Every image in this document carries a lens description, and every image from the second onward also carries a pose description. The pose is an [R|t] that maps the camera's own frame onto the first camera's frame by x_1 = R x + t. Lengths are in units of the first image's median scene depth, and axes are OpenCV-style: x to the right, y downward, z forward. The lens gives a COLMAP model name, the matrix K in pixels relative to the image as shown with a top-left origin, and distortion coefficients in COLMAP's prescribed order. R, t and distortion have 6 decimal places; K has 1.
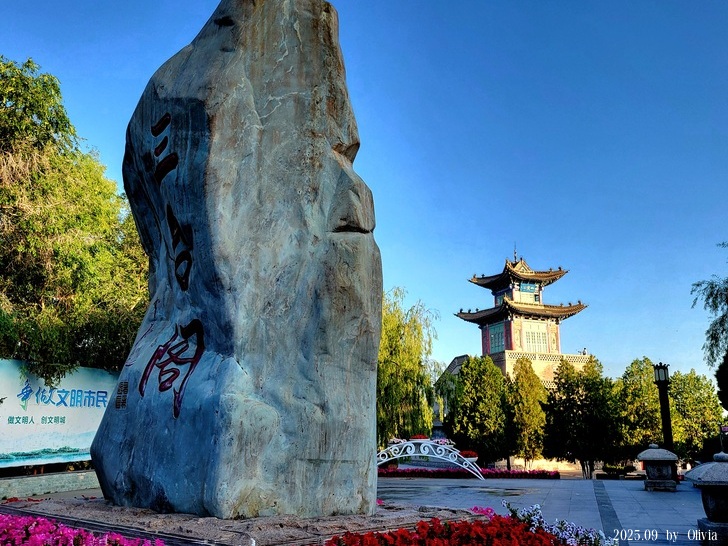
lens RADIAL K [[637.2, 0, 364.0], [0, 637.2, 273.0], [0, 0, 1]] dist [0.002300, 0.000718]
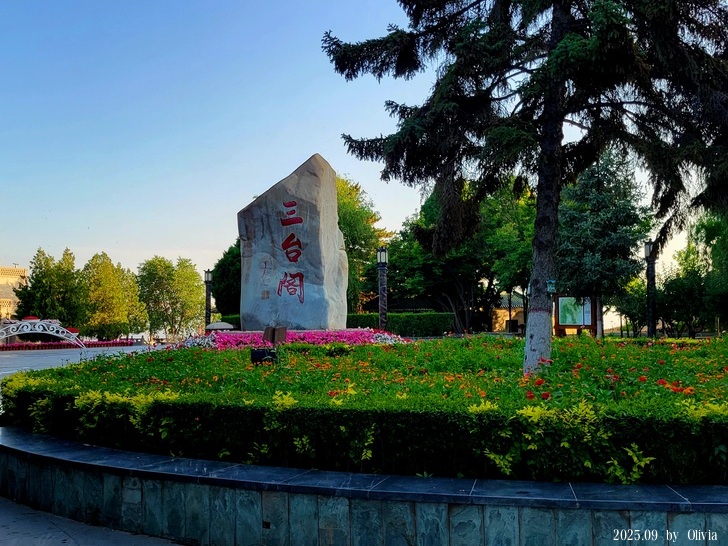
lens RADIAL K [[637.2, 0, 364.0], [0, 637.2, 273.0], [0, 0, 1]] dist [0.002300, 0.000718]
pose [[0.620826, 0.044550, 0.782682, -0.487143], [-0.180161, 0.979770, 0.087136, -0.049205], [-0.762966, -0.195104, 0.616293, -0.226465]]
